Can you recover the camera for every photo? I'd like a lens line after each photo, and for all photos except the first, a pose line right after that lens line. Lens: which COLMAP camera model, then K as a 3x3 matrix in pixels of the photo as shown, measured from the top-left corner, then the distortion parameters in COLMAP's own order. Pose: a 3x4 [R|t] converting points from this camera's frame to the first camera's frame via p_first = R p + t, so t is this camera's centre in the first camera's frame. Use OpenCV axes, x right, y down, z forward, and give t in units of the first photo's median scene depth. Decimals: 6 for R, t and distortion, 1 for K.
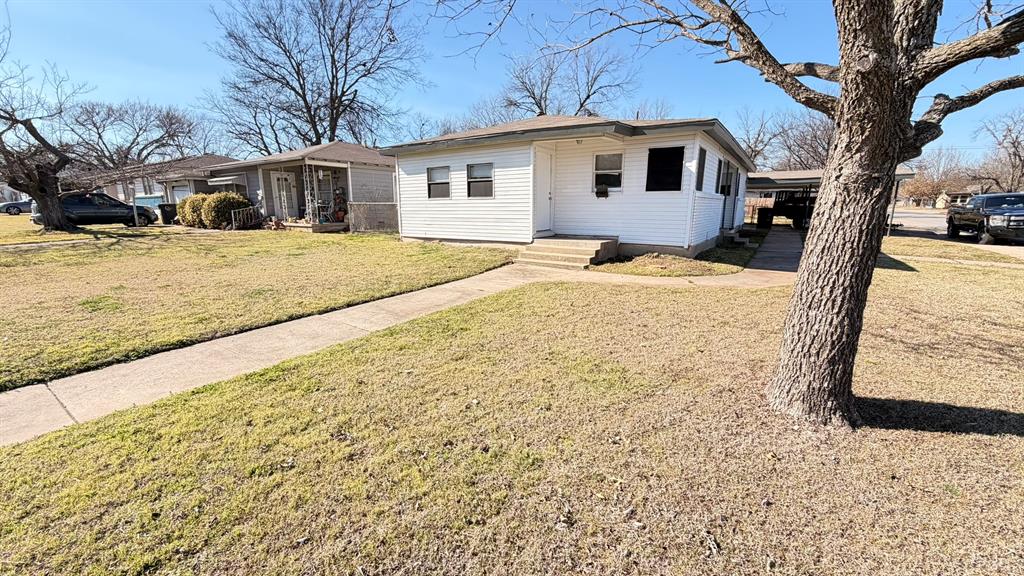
lens RADIAL K [[407.6, 0, 510.1], [0, 407.6, 284.4], [0, 0, 1]] dist [-0.000430, 0.000139]
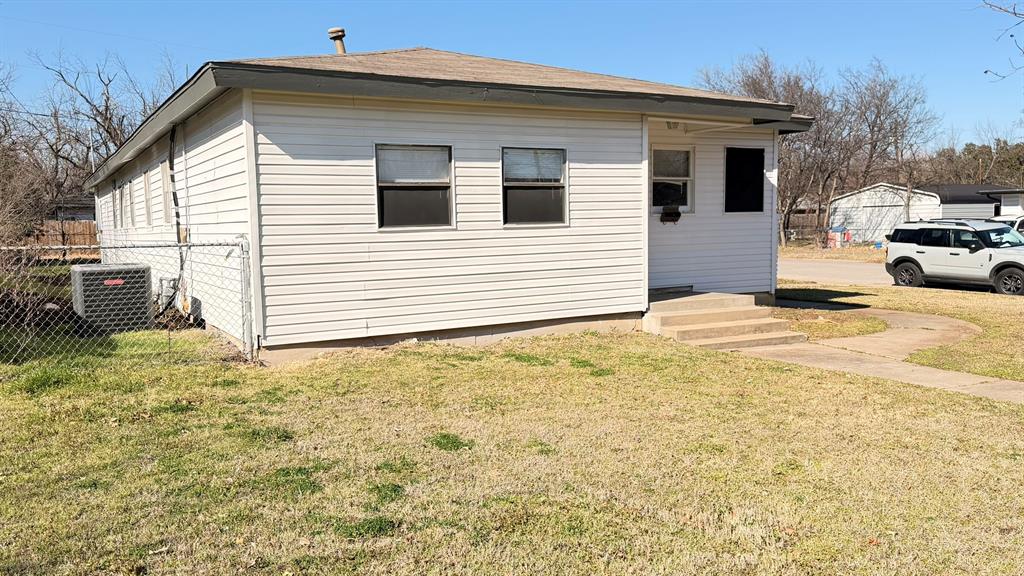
lens RADIAL K [[859.3, 0, 511.7], [0, 859.3, 291.6], [0, 0, 1]] dist [0.021956, 0.001382]
pose [[0.455428, -0.072960, 0.887278, -0.900822], [0.194903, 0.980631, -0.019404, -0.129943], [-0.868676, 0.181770, 0.460827, 0.616679]]
